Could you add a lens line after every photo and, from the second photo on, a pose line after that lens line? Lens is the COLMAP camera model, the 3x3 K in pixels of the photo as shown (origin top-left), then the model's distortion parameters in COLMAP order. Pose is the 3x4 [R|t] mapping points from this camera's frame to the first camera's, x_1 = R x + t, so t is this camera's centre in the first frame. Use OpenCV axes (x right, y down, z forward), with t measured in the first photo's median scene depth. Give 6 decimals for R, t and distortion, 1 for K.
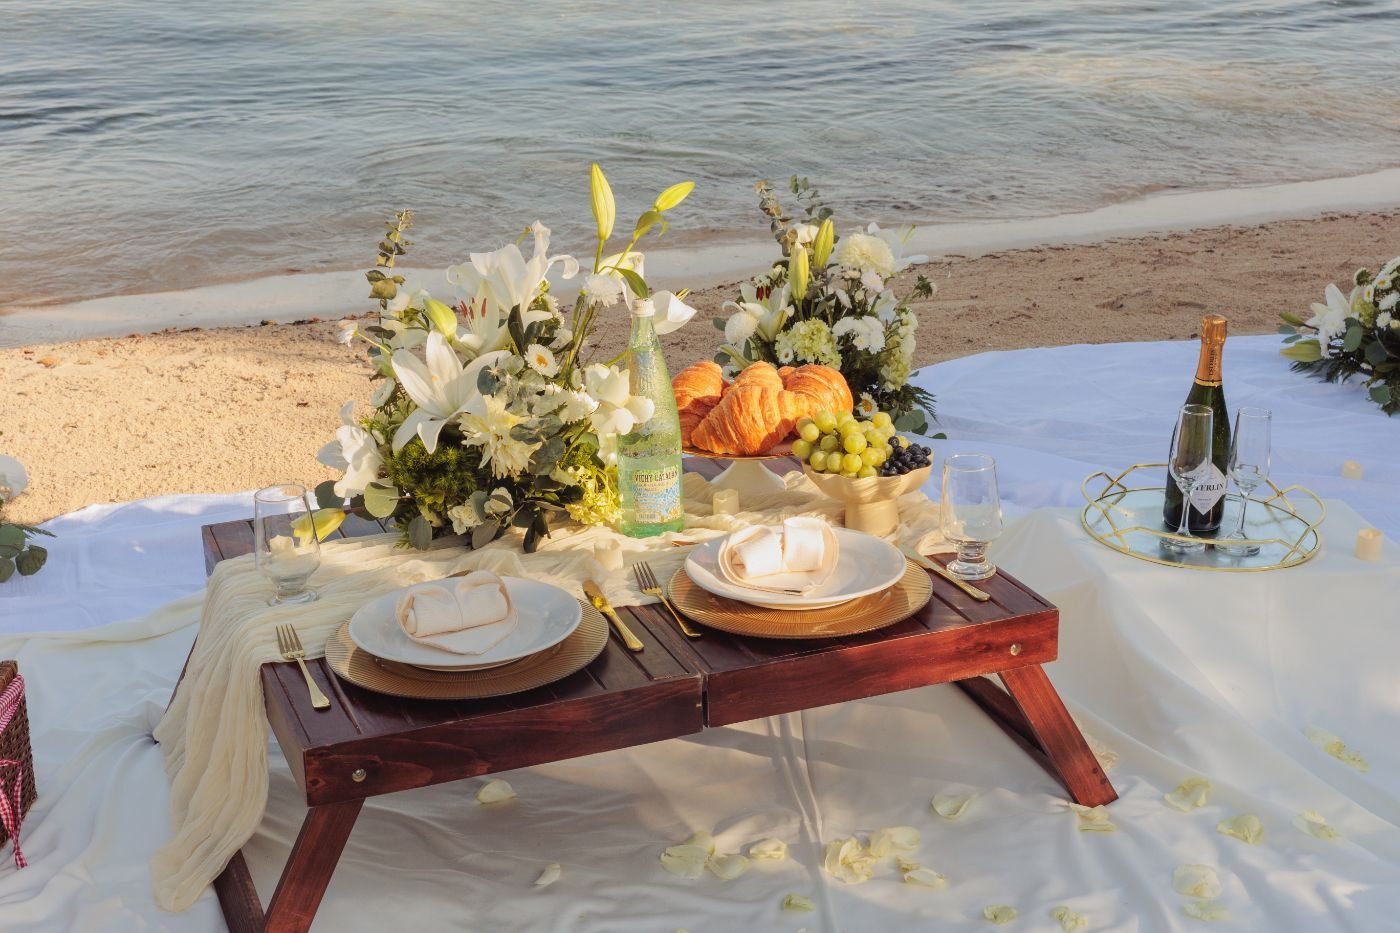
lens RADIAL K [[1973.1, 0, 700.0], [0, 1973.1, 466.5], [0, 0, 1]] dist [-0.016870, -0.010422]
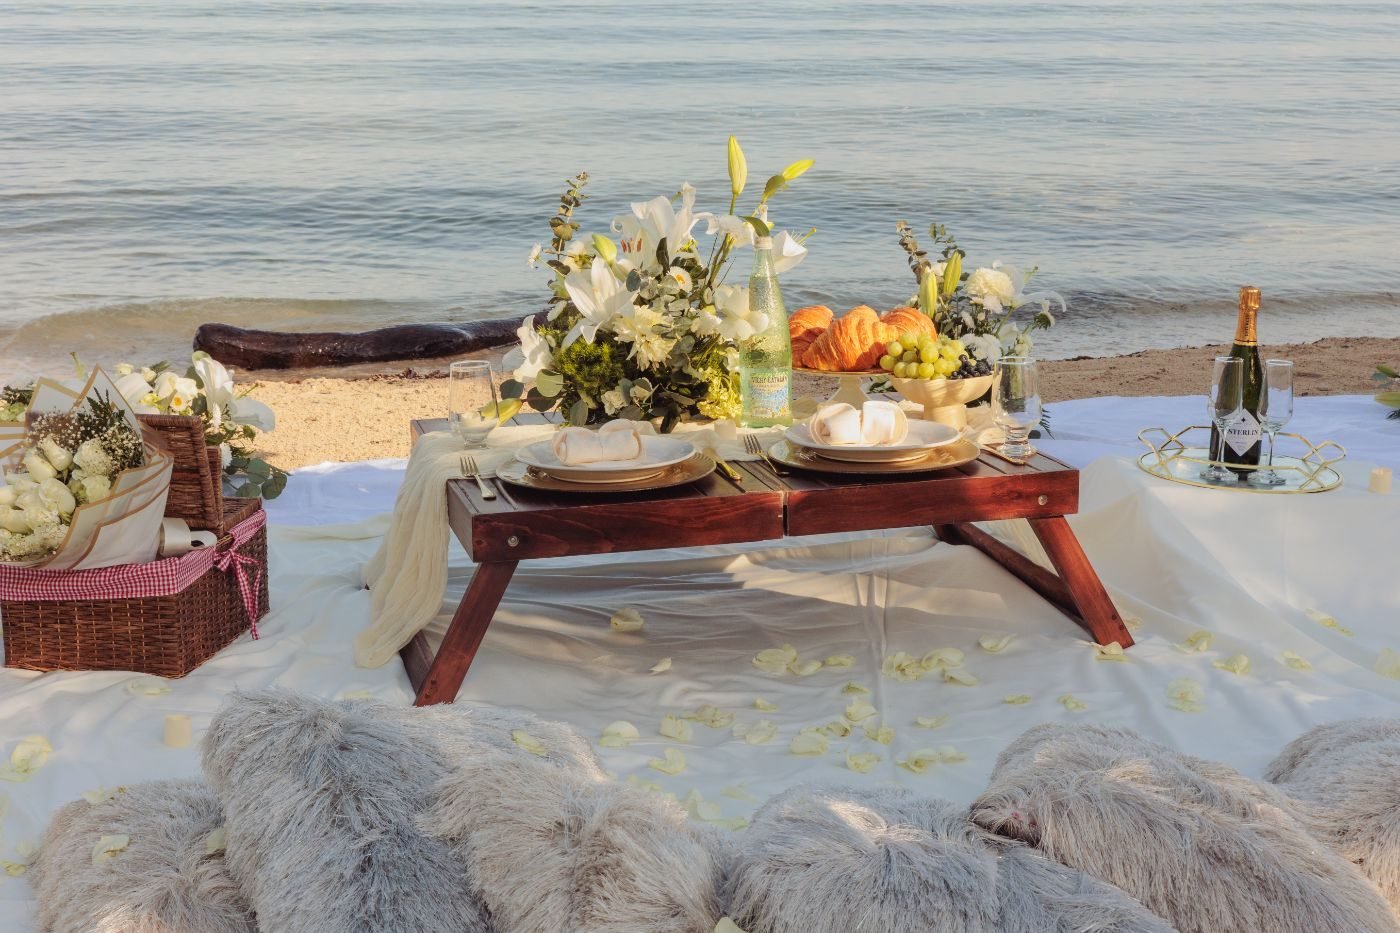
lens RADIAL K [[1973.1, 0, 700.0], [0, 1973.1, 466.5], [0, 0, 1]] dist [-0.016870, -0.010422]
pose [[0.992837, 0.035376, -0.114123, 0.079765], [-0.046821, 0.993964, -0.099216, 0.188493], [0.109924, 0.103849, 0.988500, -0.233386]]
